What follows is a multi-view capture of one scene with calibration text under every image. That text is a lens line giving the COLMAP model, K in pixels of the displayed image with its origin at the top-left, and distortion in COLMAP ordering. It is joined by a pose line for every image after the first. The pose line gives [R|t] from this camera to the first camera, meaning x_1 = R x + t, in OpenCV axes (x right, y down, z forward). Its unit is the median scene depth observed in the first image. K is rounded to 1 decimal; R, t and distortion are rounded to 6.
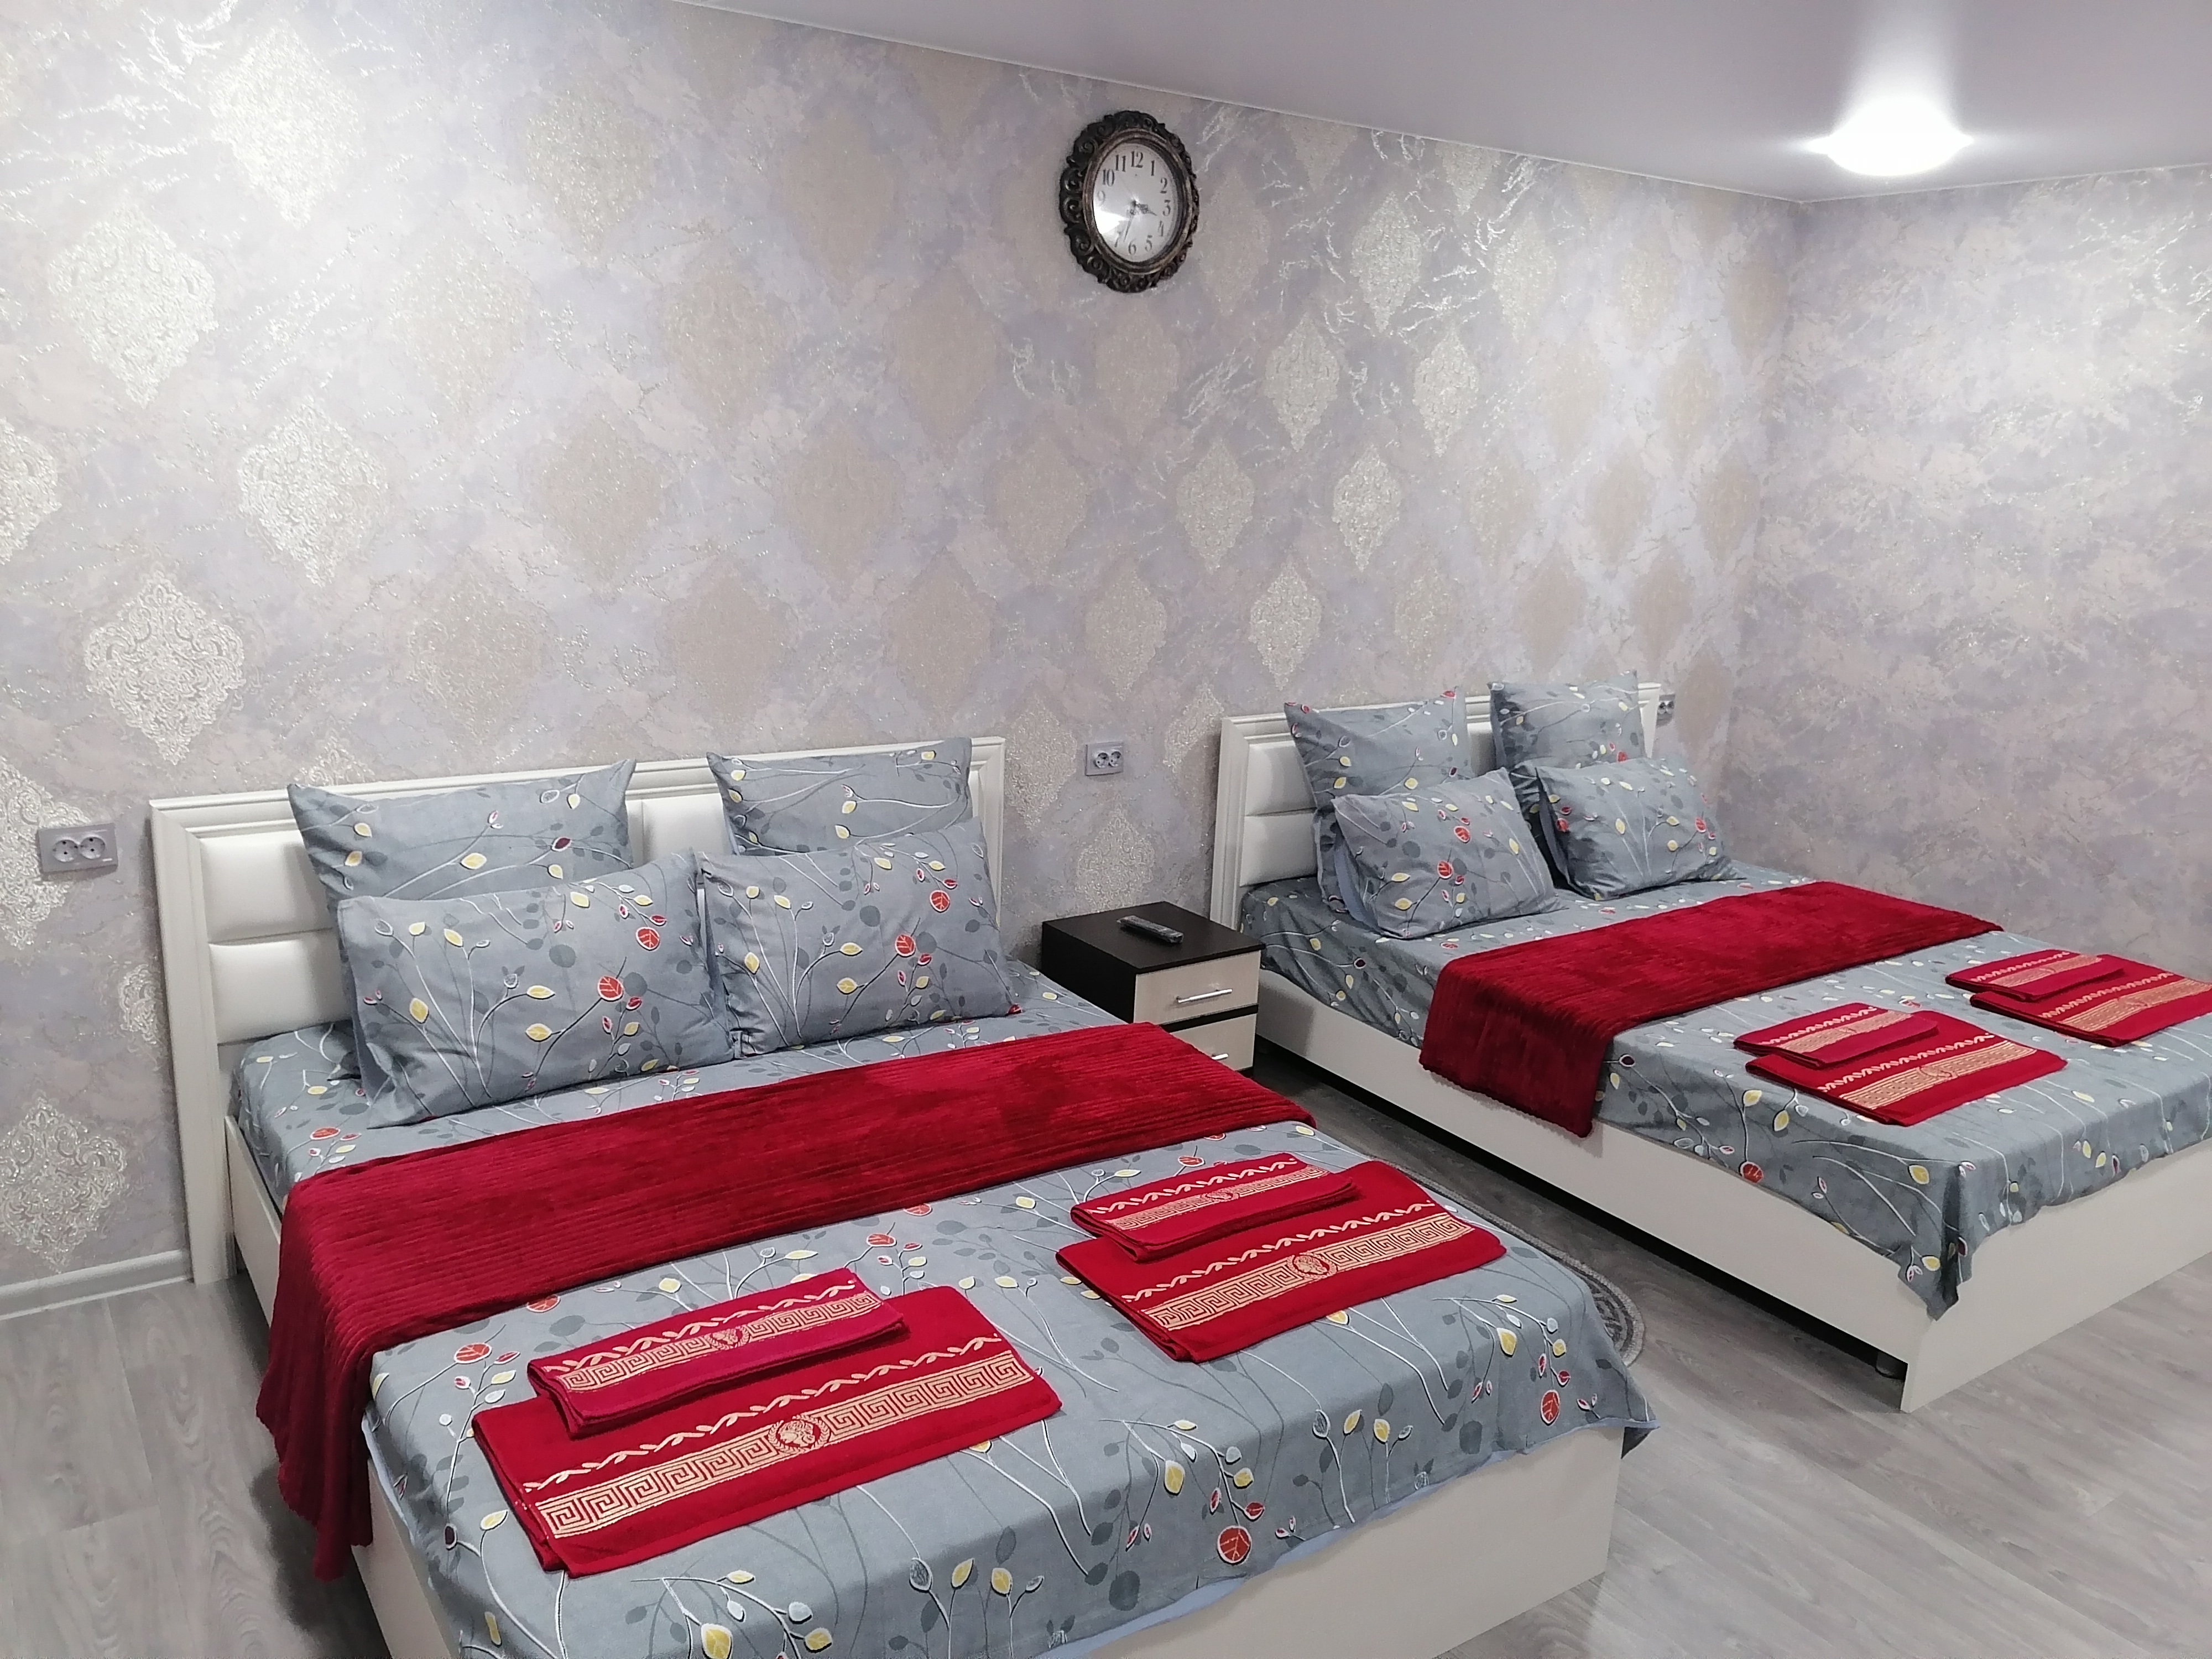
lens RADIAL K [[1669.4, 0, 1114.2], [0, 1669.4, 834.8], [0, 0, 1]] dist [0.084558, -0.094685]
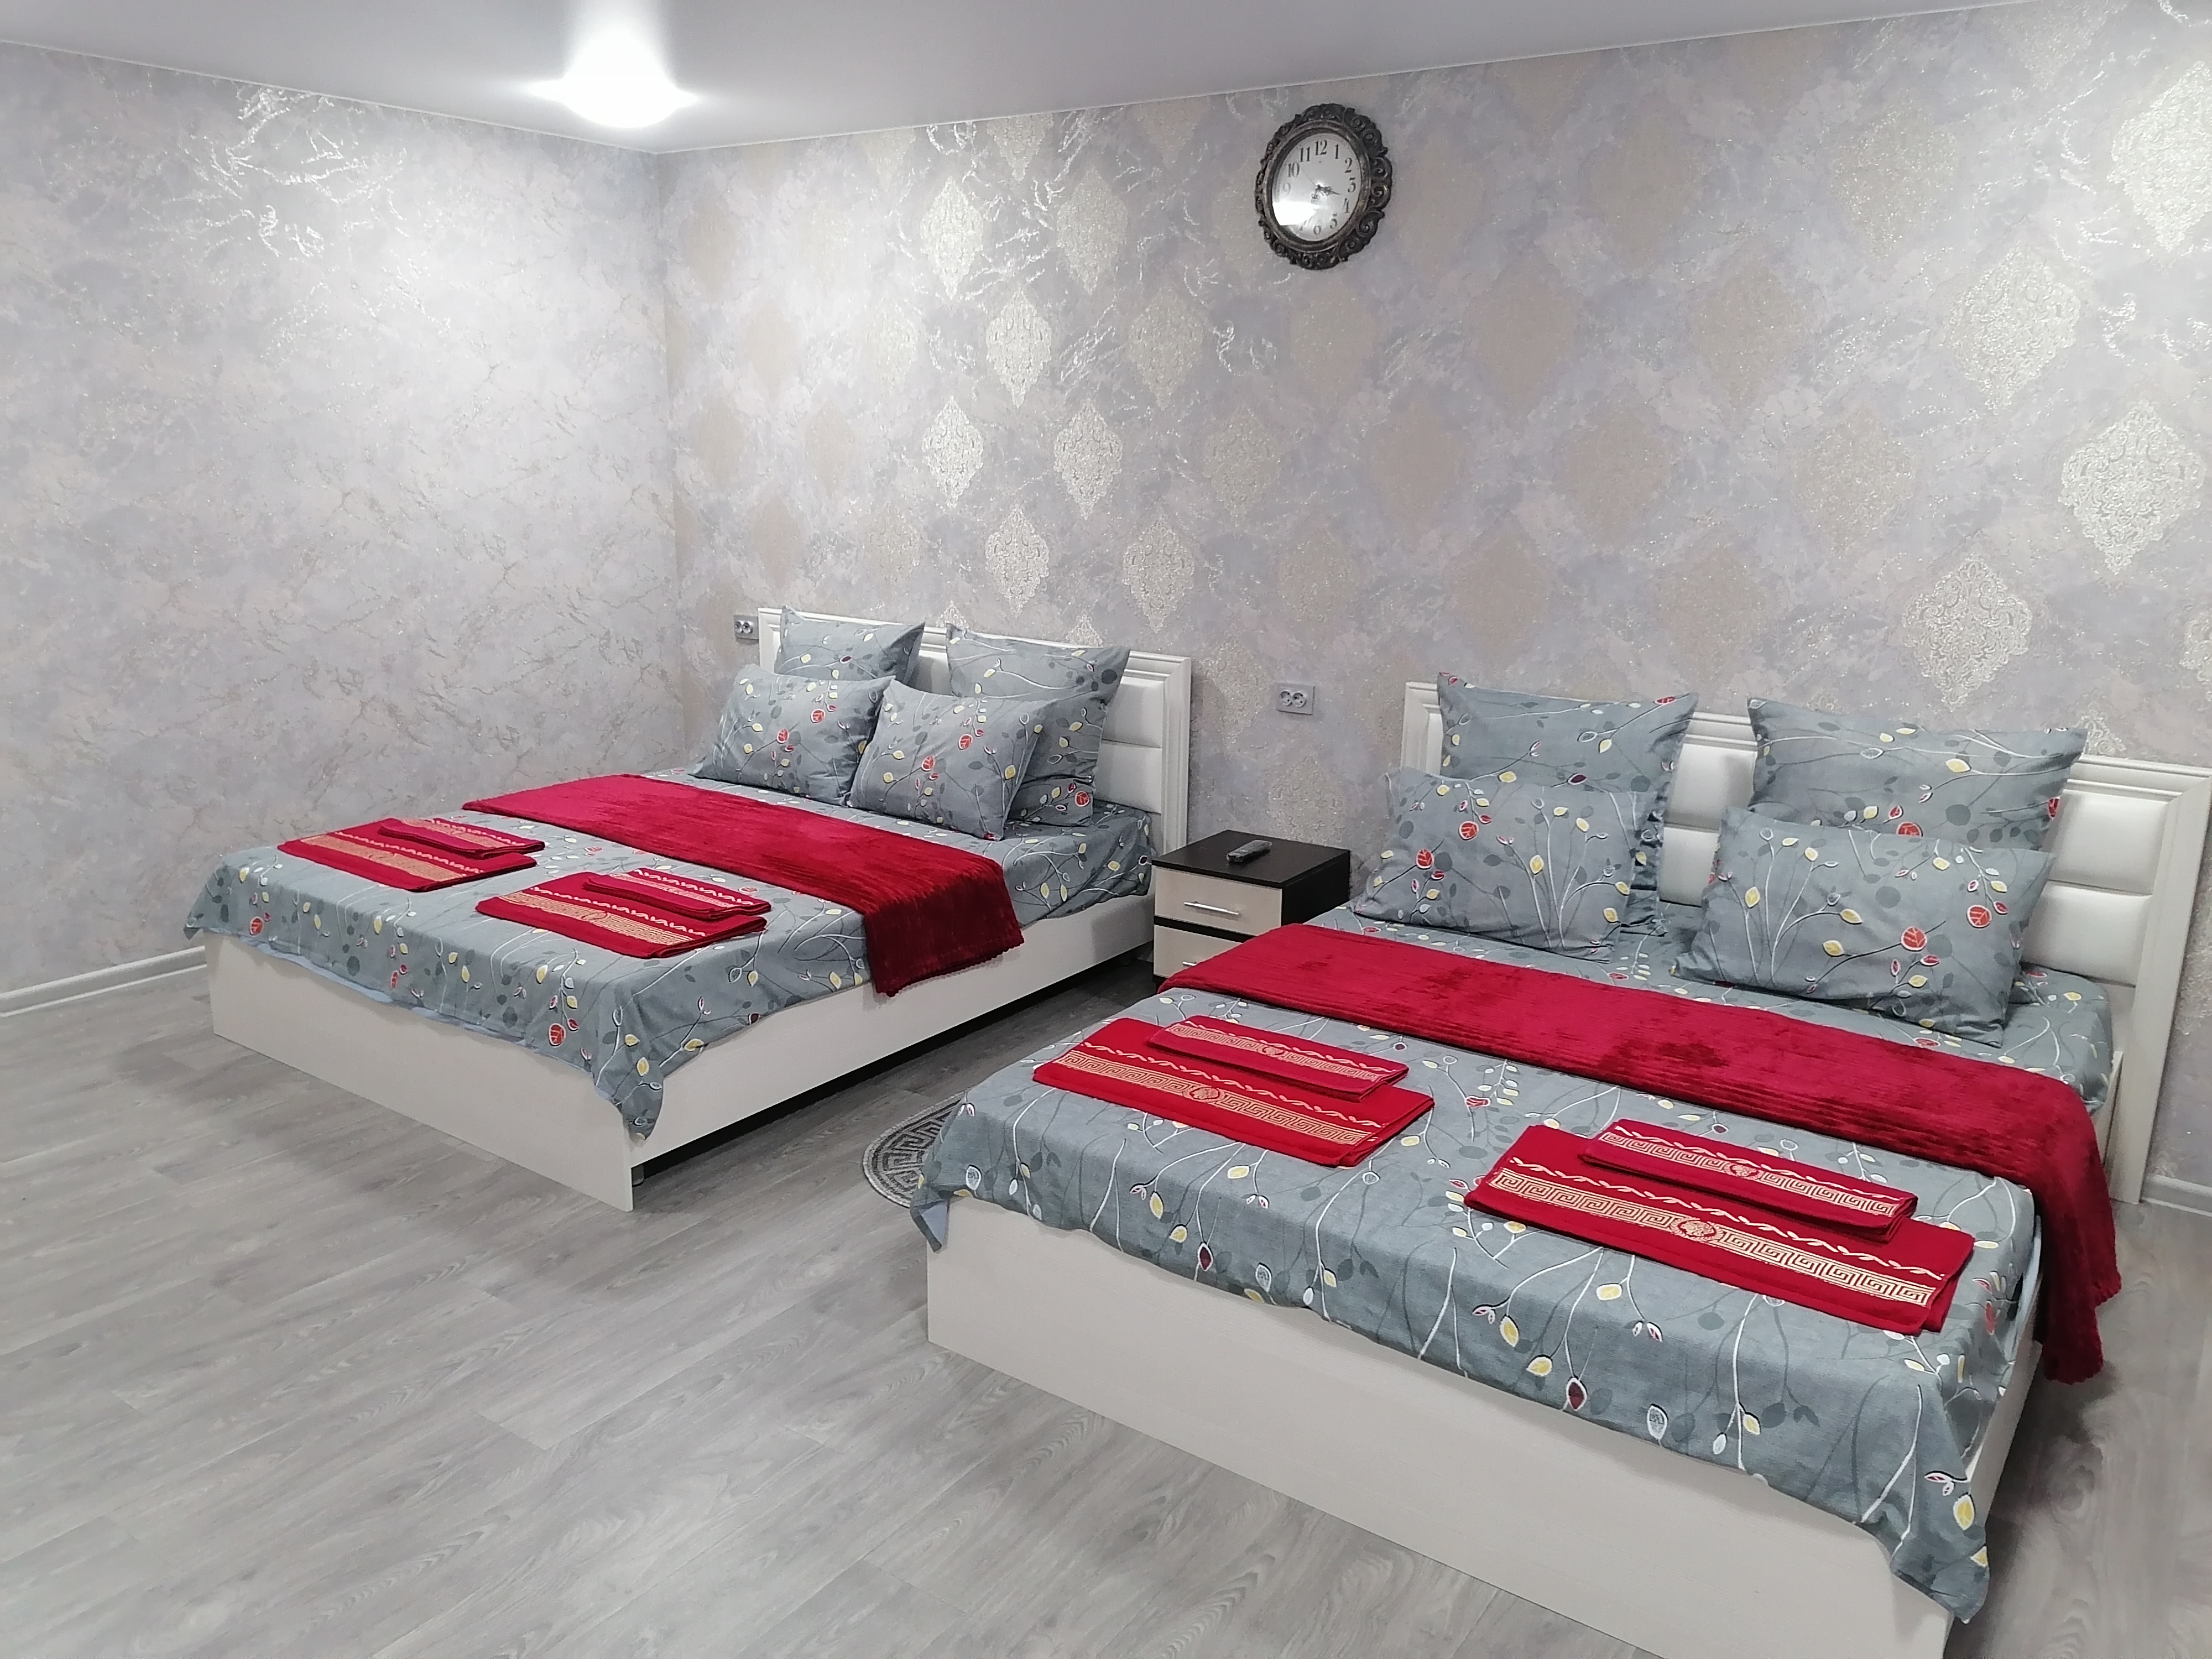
lens RADIAL K [[1669.4, 0, 1108.4], [0, 1669.4, 839.8], [0, 0, 1]] dist [0.084558, -0.094685]
pose [[0.335001, 0.193383, -0.922159, 1.211047], [-0.228456, 0.966177, 0.119620, -0.073205], [0.914102, 0.170600, 0.367850, 0.617684]]
